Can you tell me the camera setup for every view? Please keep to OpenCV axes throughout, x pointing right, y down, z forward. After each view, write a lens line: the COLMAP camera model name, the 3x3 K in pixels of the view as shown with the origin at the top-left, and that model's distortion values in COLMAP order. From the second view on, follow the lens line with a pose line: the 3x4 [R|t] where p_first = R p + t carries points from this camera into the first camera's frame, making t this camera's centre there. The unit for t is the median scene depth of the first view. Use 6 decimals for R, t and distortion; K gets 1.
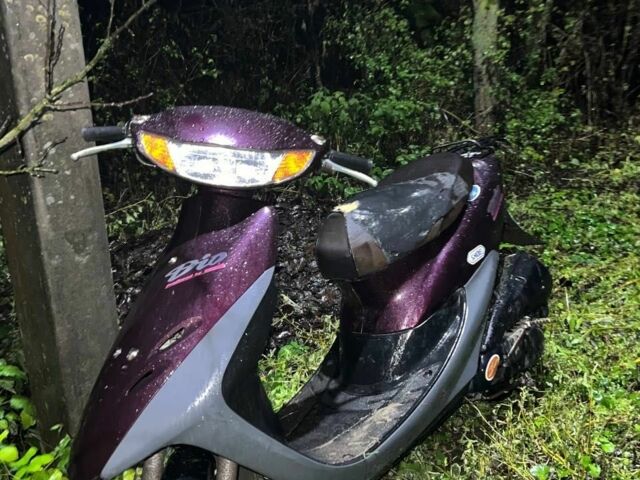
lens RADIAL K [[686.5, 0, 311.0], [0, 686.5, 248.2], [0, 0, 1]] dist [0.030062, 0.000000]
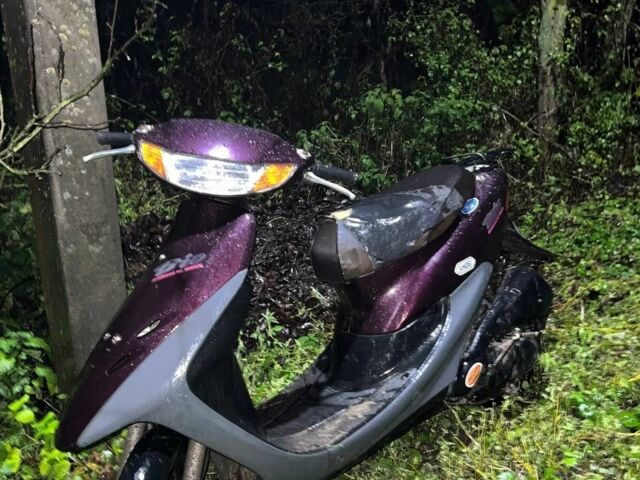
lens RADIAL K [[686.5, 0, 317.2], [0, 686.5, 239.7], [0, 0, 1]] dist [0.030062, 0.000000]
pose [[0.991437, 0.060213, -0.115873, 0.137423], [-0.058960, 0.998159, 0.014211, -0.032260], [0.116515, -0.007257, 0.993162, -0.061232]]
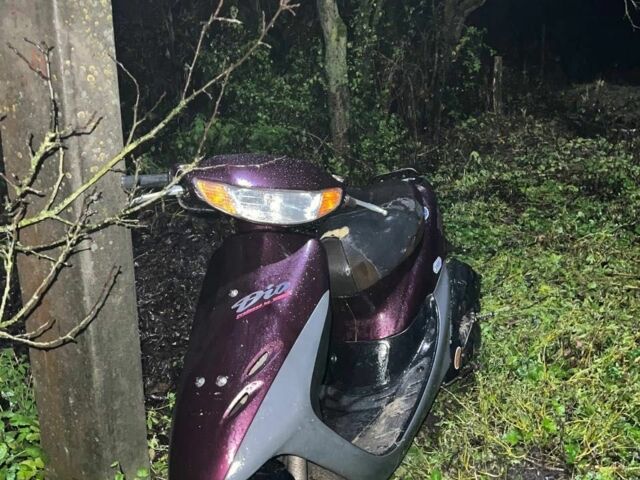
lens RADIAL K [[686.5, 0, 320.7], [0, 686.5, 240.0], [0, 0, 1]] dist [0.030062, 0.000000]
pose [[0.953959, -0.071408, 0.291313, -0.299552], [0.080406, 0.996581, -0.019018, -0.027905], [-0.288958, 0.041566, 0.956439, -0.082768]]
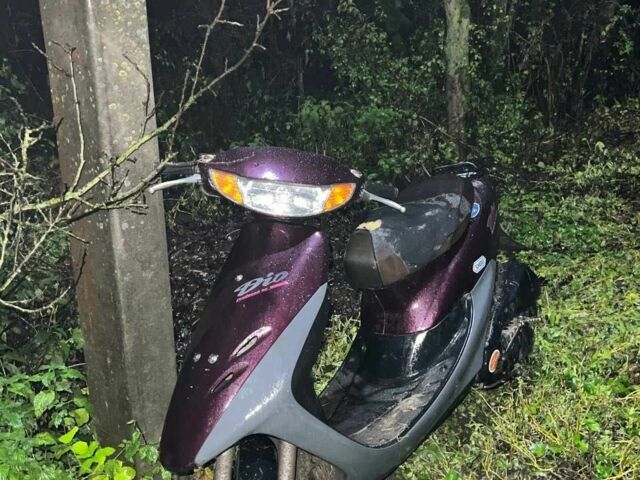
lens RADIAL K [[686.5, 0, 313.3], [0, 686.5, 235.3], [0, 0, 1]] dist [0.030062, 0.000000]
pose [[0.997902, -0.010236, 0.063924, -0.115426], [0.010424, 0.999942, -0.002608, -0.040126], [-0.063893, 0.003269, 0.997951, -0.145754]]
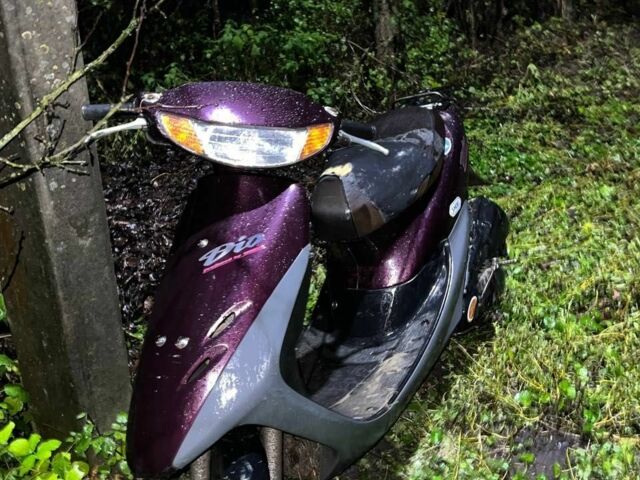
lens RADIAL K [[686.5, 0, 315.0], [0, 686.5, 247.7], [0, 0, 1]] dist [0.030062, 0.000000]
pose [[0.978775, -0.076101, 0.190287, -0.180996], [0.053724, 0.991306, 0.120110, -0.067442], [-0.197773, -0.107338, 0.974353, 0.000611]]
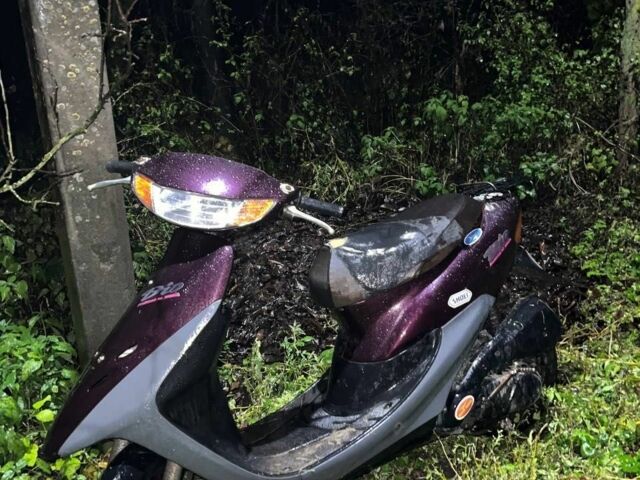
lens RADIAL K [[686.5, 0, 325.8], [0, 686.5, 241.2], [0, 0, 1]] dist [0.030062, 0.000000]
pose [[0.962146, 0.101026, -0.253119, 0.302286], [-0.092702, 0.994693, 0.044632, -0.105971], [0.256285, -0.019478, 0.966405, -0.058868]]
